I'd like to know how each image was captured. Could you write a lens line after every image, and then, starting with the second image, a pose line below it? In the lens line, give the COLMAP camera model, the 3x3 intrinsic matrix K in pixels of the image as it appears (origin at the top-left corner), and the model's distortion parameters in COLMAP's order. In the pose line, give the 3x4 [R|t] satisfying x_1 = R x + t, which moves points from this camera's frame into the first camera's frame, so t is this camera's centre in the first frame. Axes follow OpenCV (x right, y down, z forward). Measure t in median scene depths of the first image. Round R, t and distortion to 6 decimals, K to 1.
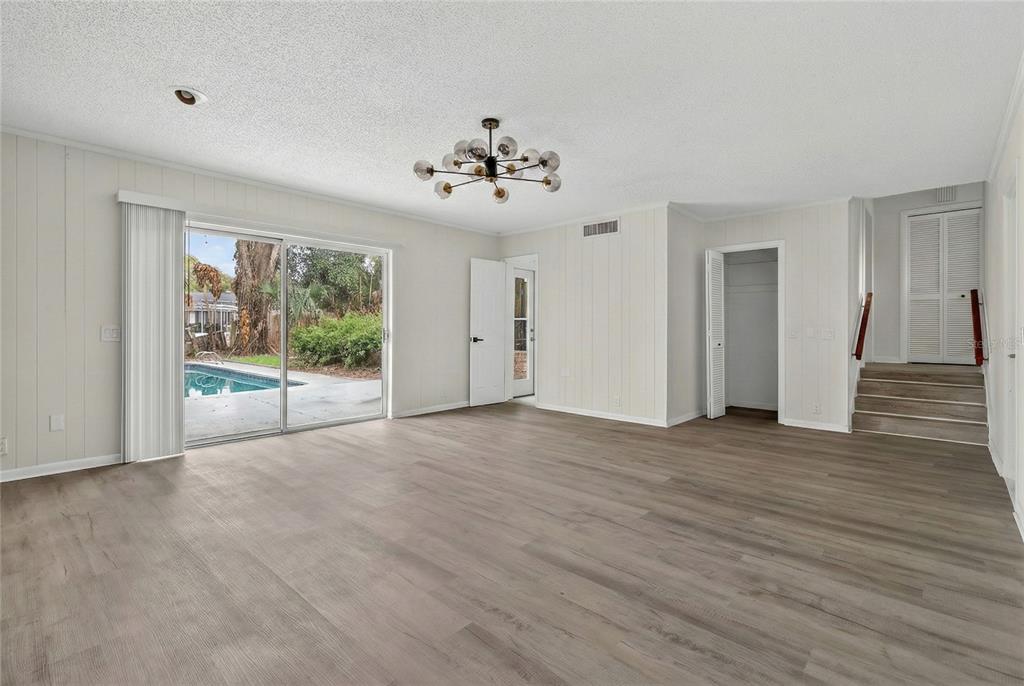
lens RADIAL K [[471.8, 0, 508.2], [0, 471.8, 333.0], [0, 0, 1]] dist [-0.001565, -0.001485]
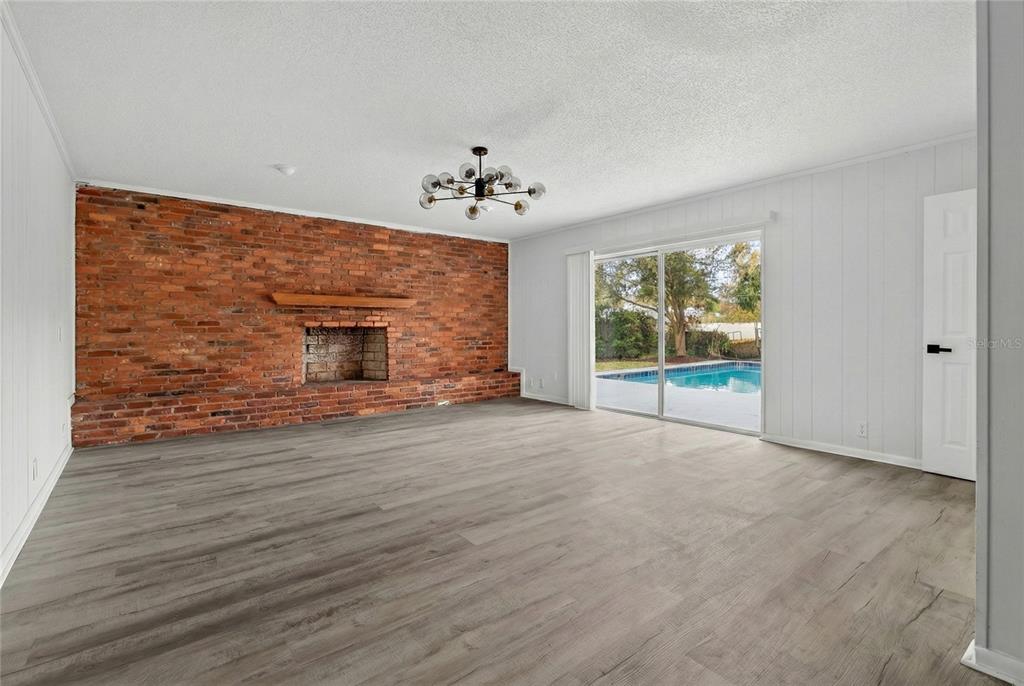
lens RADIAL K [[471.8, 0, 507.5], [0, 471.8, 336.9], [0, 0, 1]] dist [-0.001565, -0.001485]
pose [[-0.166059, 0.014073, -0.986015, 1.323581], [-0.011411, 0.999804, 0.016191, -0.005186], [0.986050, 0.013940, -0.165866, 1.524137]]
